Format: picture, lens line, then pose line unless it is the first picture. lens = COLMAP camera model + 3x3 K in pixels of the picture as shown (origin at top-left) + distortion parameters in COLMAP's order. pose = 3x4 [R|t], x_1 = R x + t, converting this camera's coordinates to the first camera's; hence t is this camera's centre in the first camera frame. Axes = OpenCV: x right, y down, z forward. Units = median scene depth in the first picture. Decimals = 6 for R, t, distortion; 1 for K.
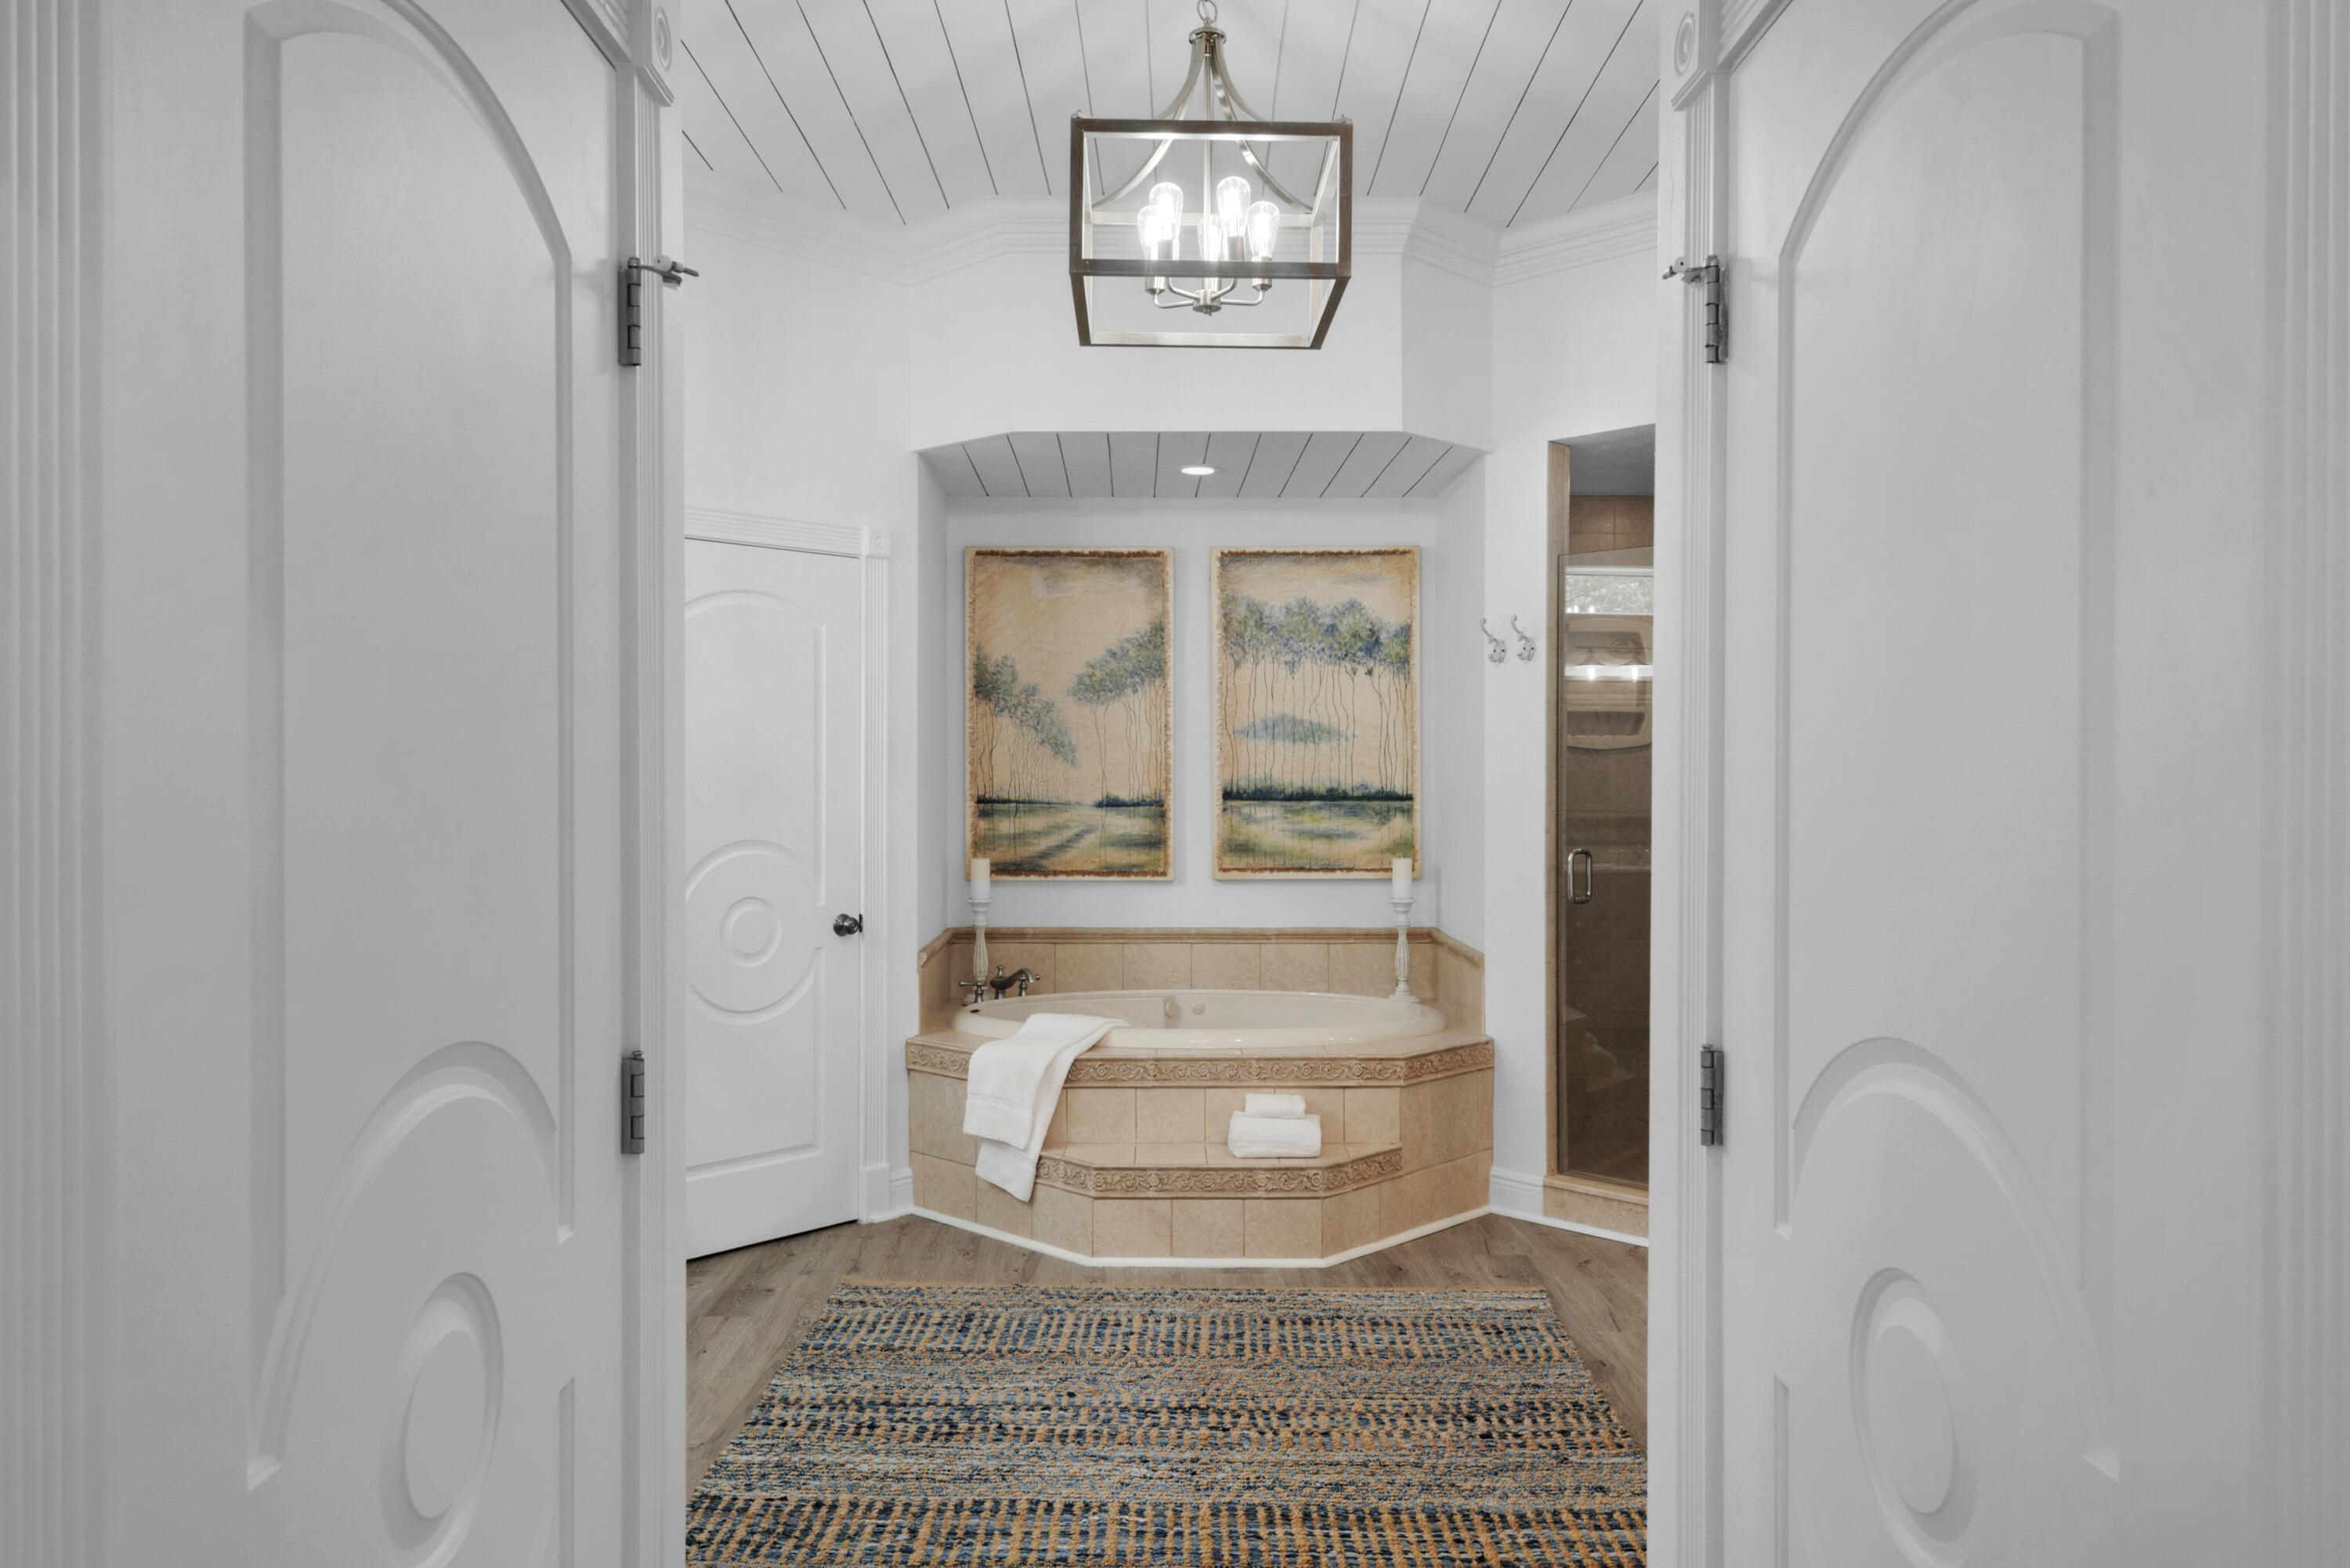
lens RADIAL K [[1717.7, 0, 1175.0], [0, 1717.7, 784.0], [0, 0, 1]] dist [0.064673, 0.000674]
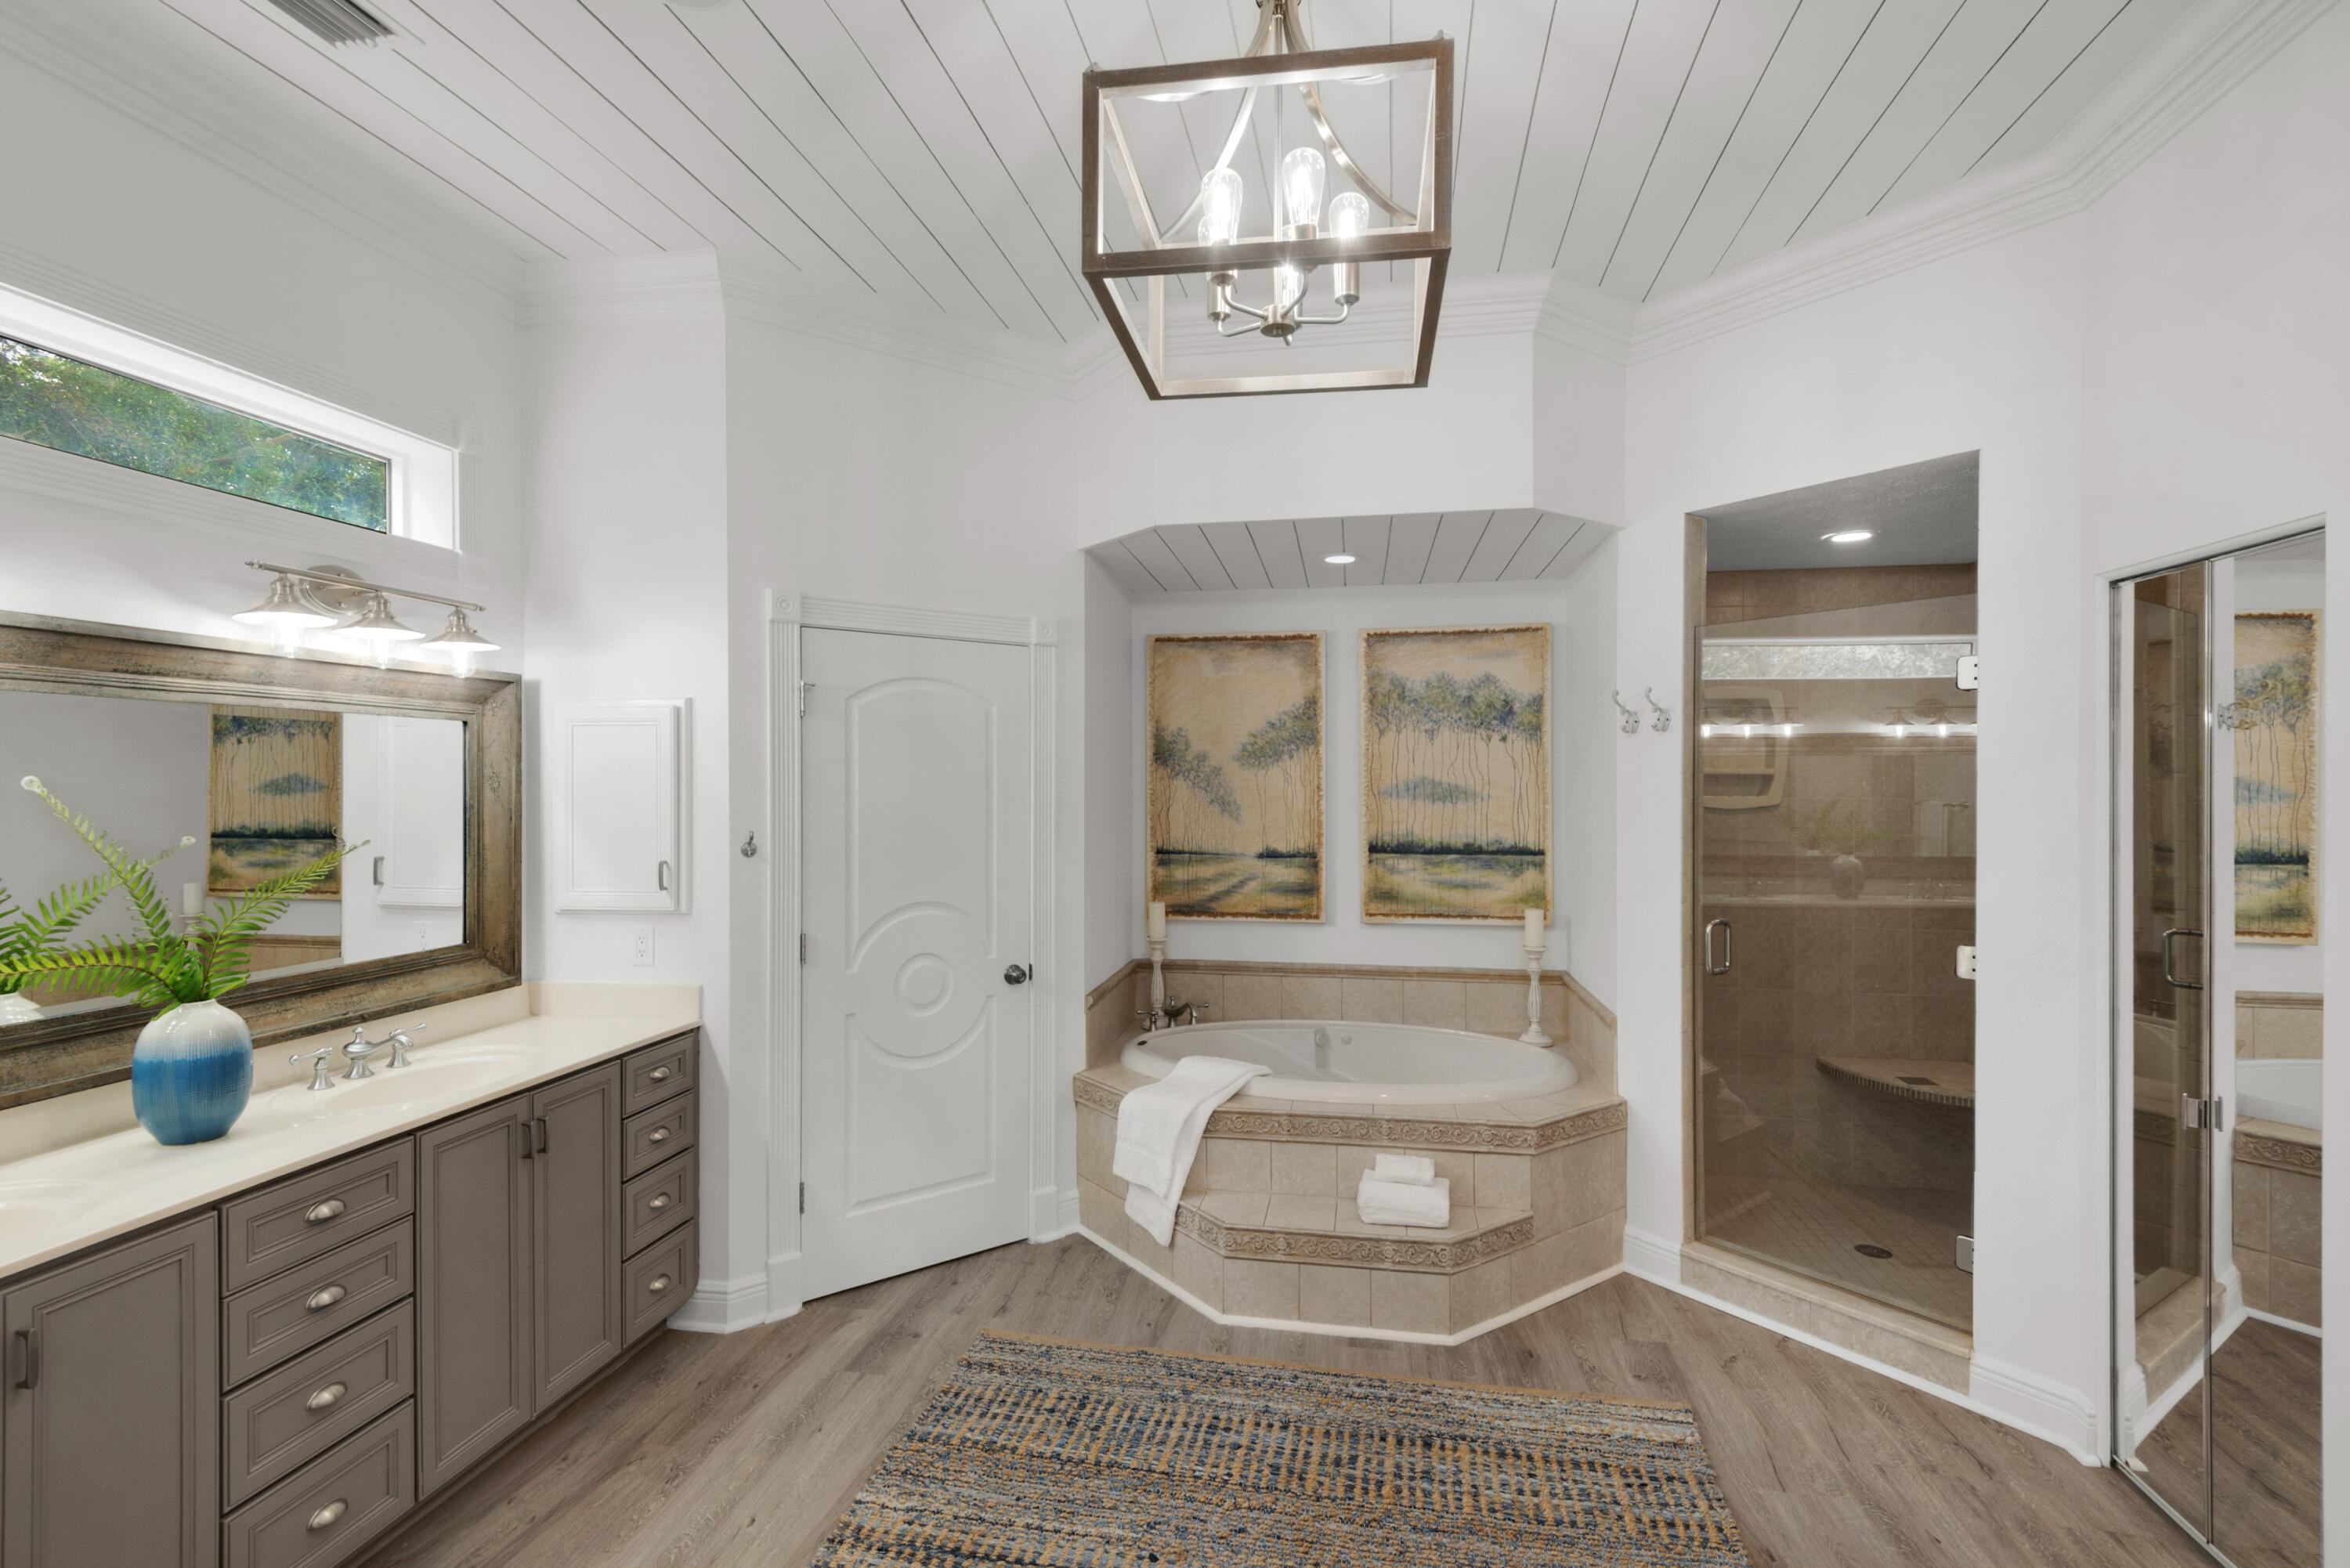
lens RADIAL K [[1073.8, 0, 1208.9], [0, 1073.8, 791.8], [0, 0, 1]] dist [0.063358, -0.043934]
pose [[0.985913, 0.000399, -0.167259, 0.048200], [0.000510, 0.999985, 0.005391, -0.039593], [0.167259, -0.005401, 0.985898, 0.324078]]
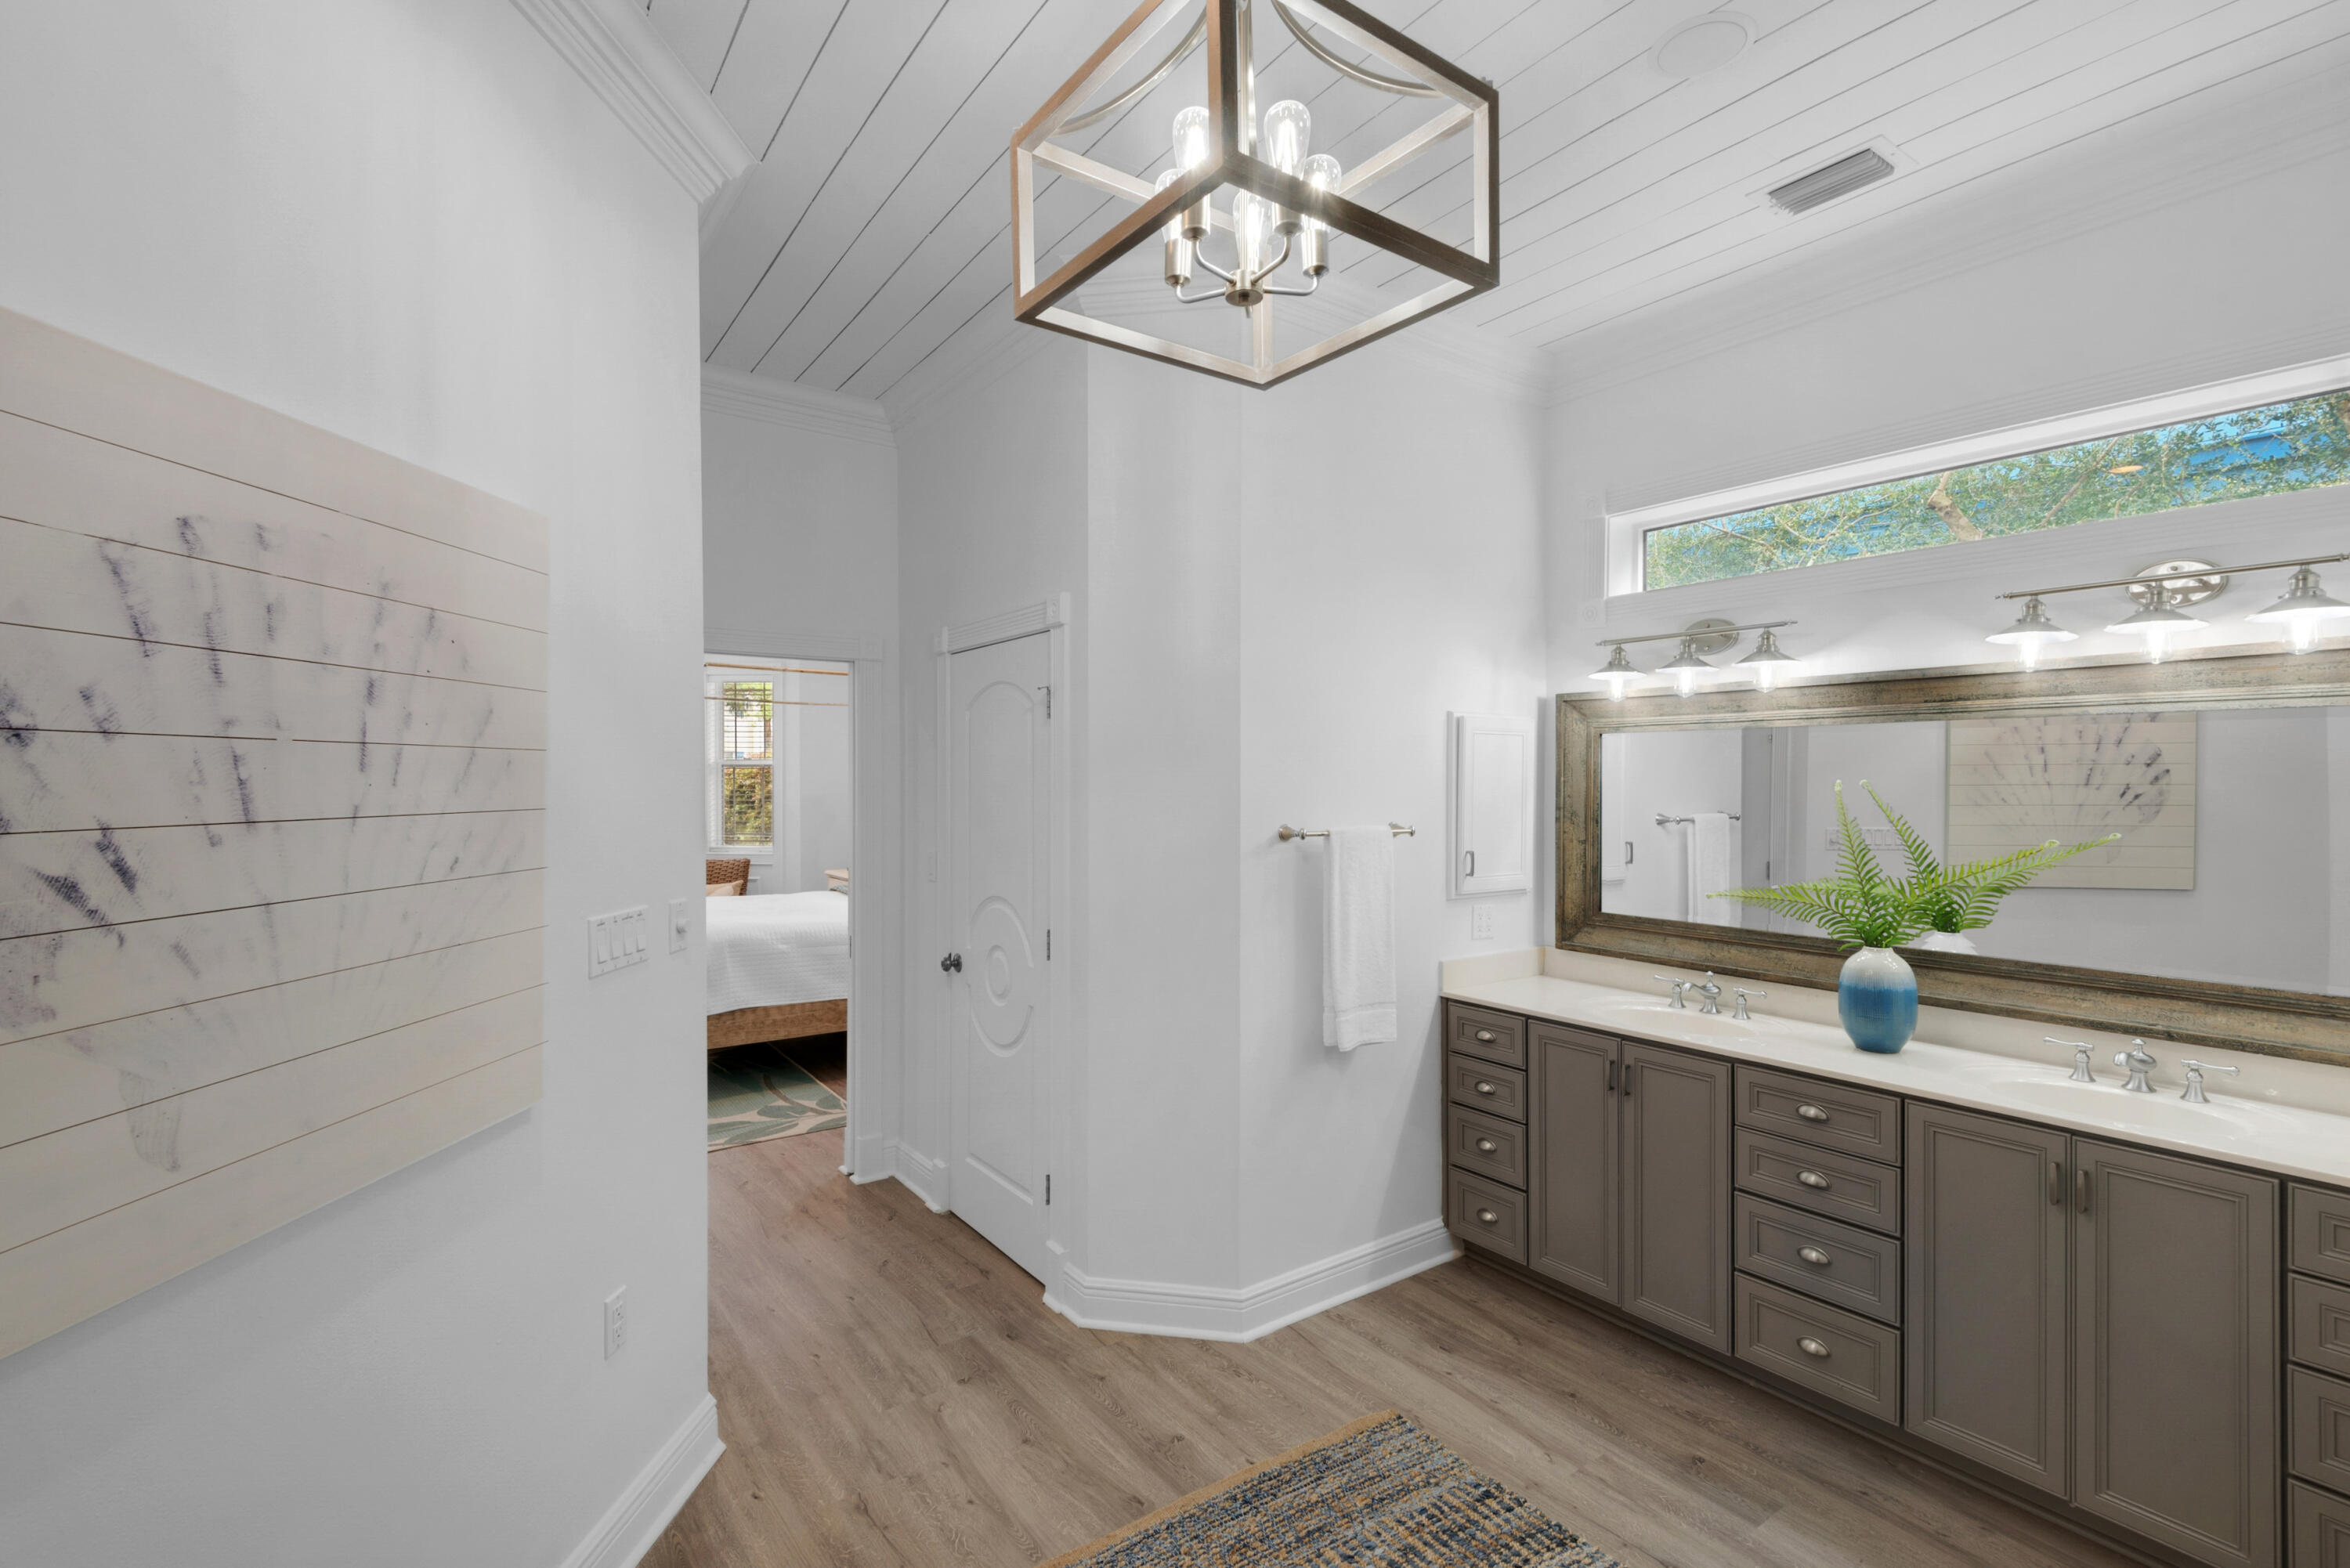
lens RADIAL K [[1085.4, 0, 1196.5], [0, 1085.4, 786.4], [0, 0, 1]] dist [0.029553, -0.010438]
pose [[-0.815087, 0.000633, -0.579339, 0.231520], [-0.003164, 0.999980, 0.005544, -0.042466], [0.579330, 0.006352, -0.815068, 1.019602]]
